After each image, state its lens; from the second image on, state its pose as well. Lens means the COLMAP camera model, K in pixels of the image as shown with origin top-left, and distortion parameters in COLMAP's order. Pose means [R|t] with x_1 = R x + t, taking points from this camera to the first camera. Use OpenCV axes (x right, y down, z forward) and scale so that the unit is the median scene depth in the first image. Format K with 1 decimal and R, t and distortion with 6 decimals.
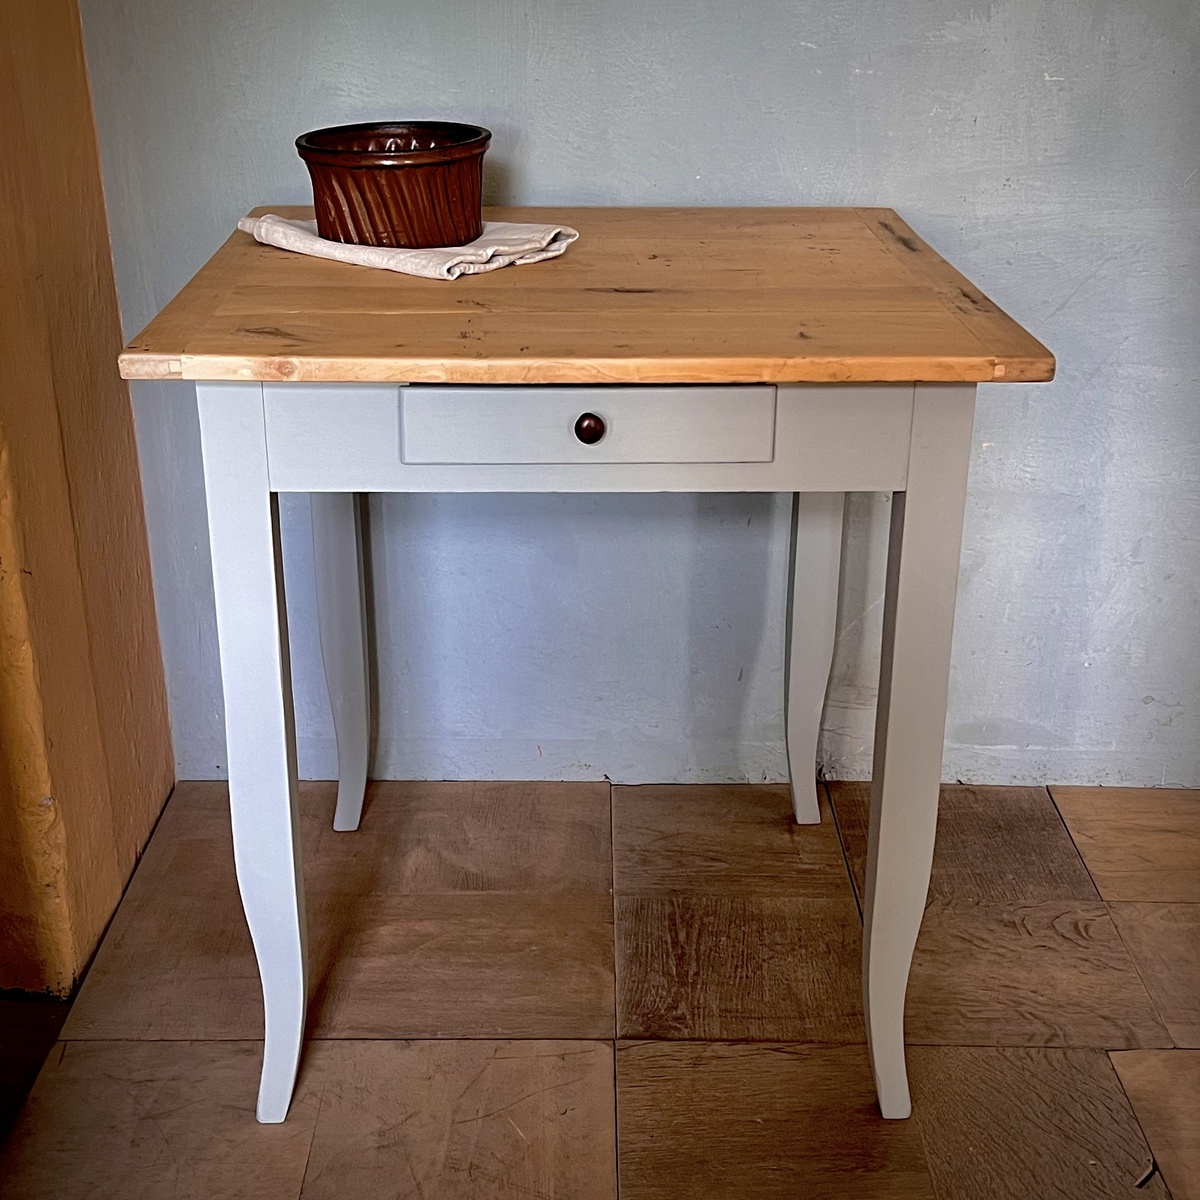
lens RADIAL K [[1759.1, 0, 596.9], [0, 1759.1, 627.0], [0, 0, 1]] dist [0.154438, -0.469084]
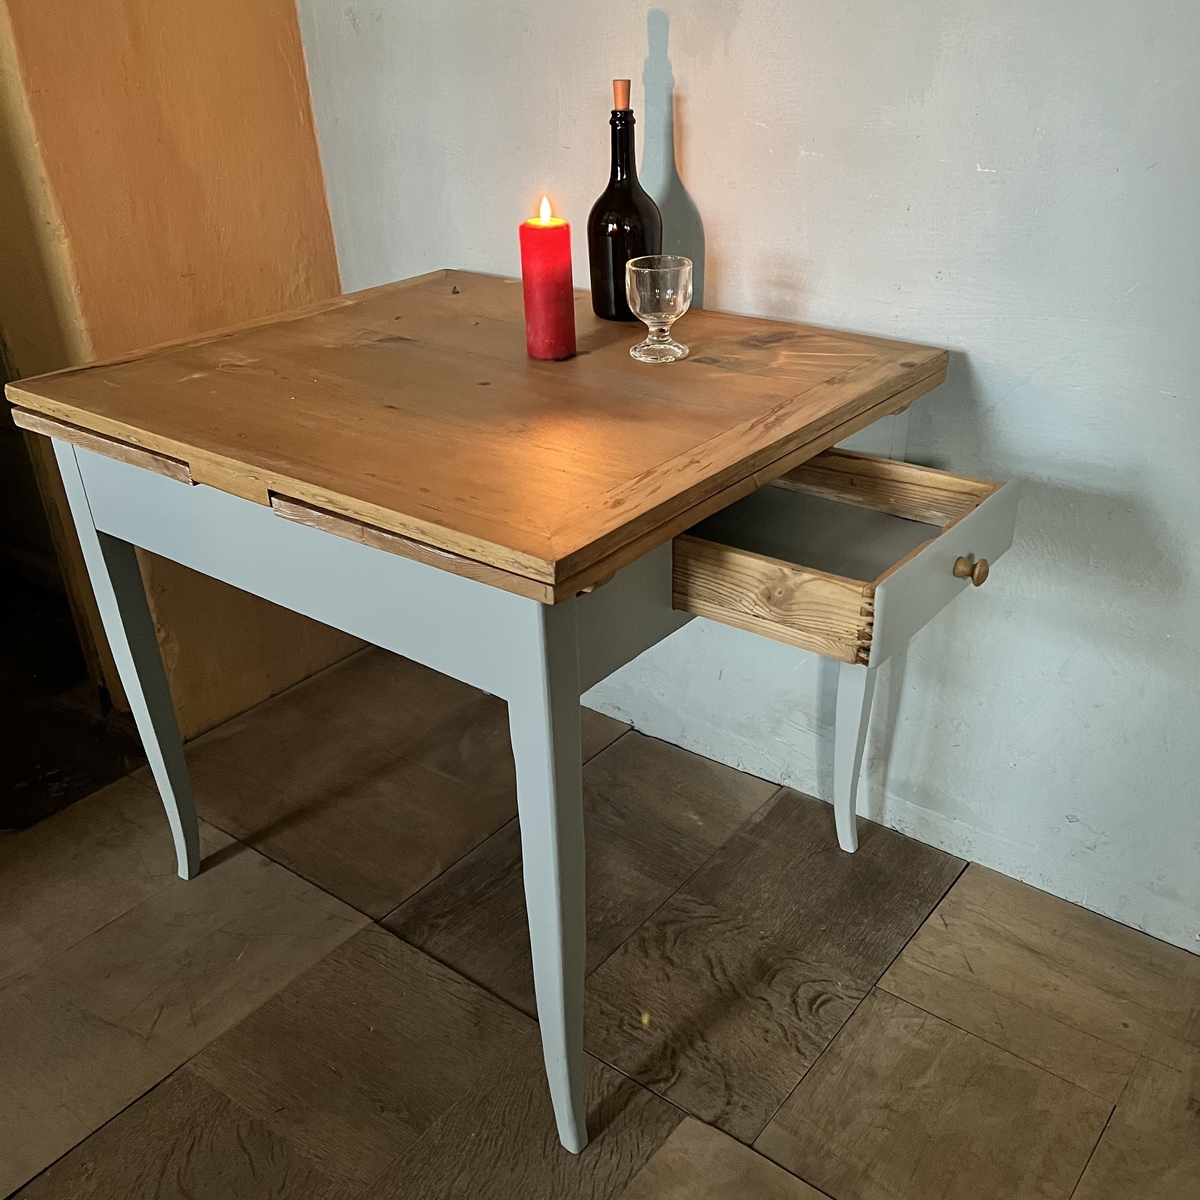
lens RADIAL K [[1207.0, 0, 604.3], [0, 1207.0, 611.6], [0, 0, 1]] dist [0.041439, -0.064951]
pose [[0.783385, 0.260253, -0.564425, 0.528711], [-0.201086, 0.965398, 0.166045, -0.148962], [0.588109, -0.016579, 0.808612, 0.357627]]
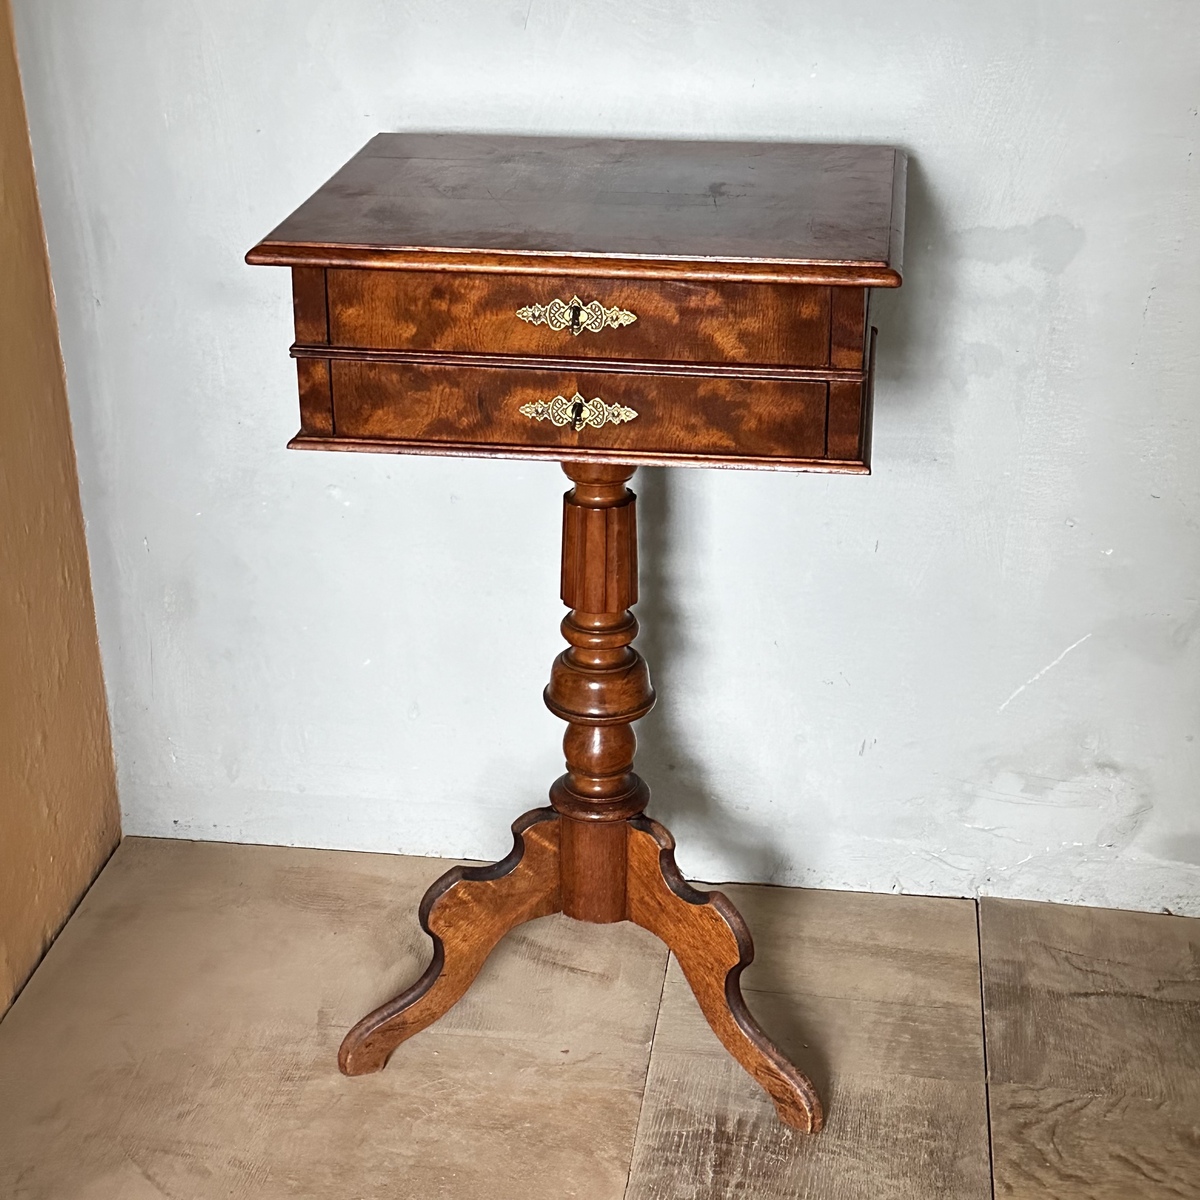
lens RADIAL K [[2158.2, 0, 600.0], [0, 2158.2, 600.0], [0, 0, 1]] dist [0.105411, 0.008852]
pose [[0.990001, 0.053442, -0.130547, 0.100616], [-0.048809, 0.998068, 0.038434, -0.072970], [0.132348, -0.031677, 0.990697, 0.112150]]
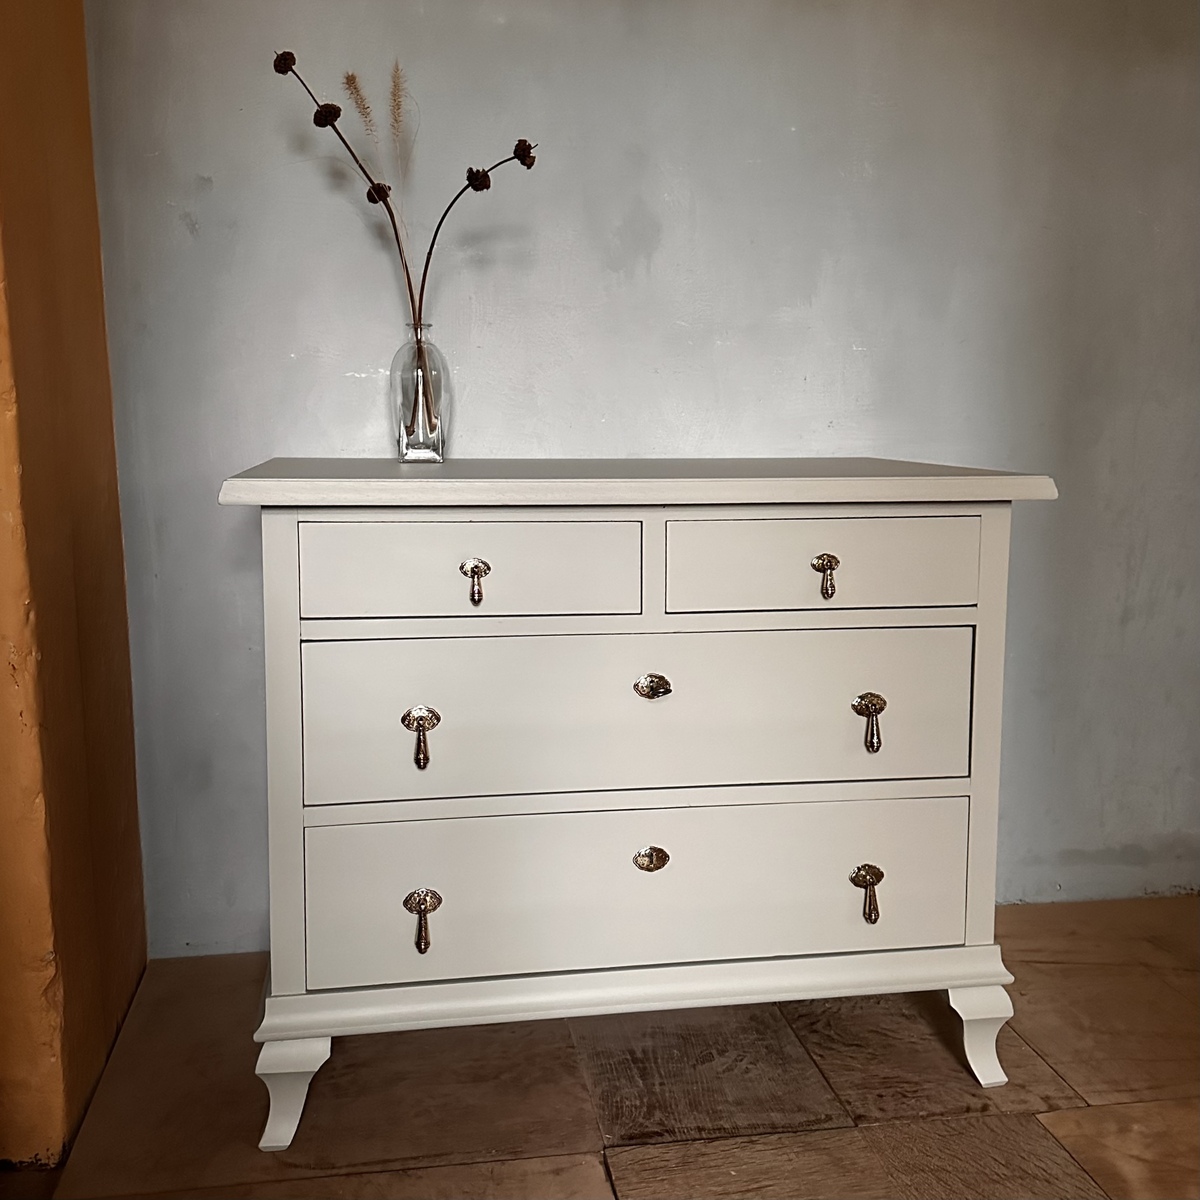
lens RADIAL K [[1239.8, 0, 611.0], [0, 1239.8, 550.3], [0, 0, 1]] dist [0.133112, -0.240989]
pose [[0.984632, -0.021866, 0.173269, -0.099839], [0.067786, 0.962199, -0.263778, 0.079711], [-0.160951, 0.271470, 0.948893, 0.169387]]
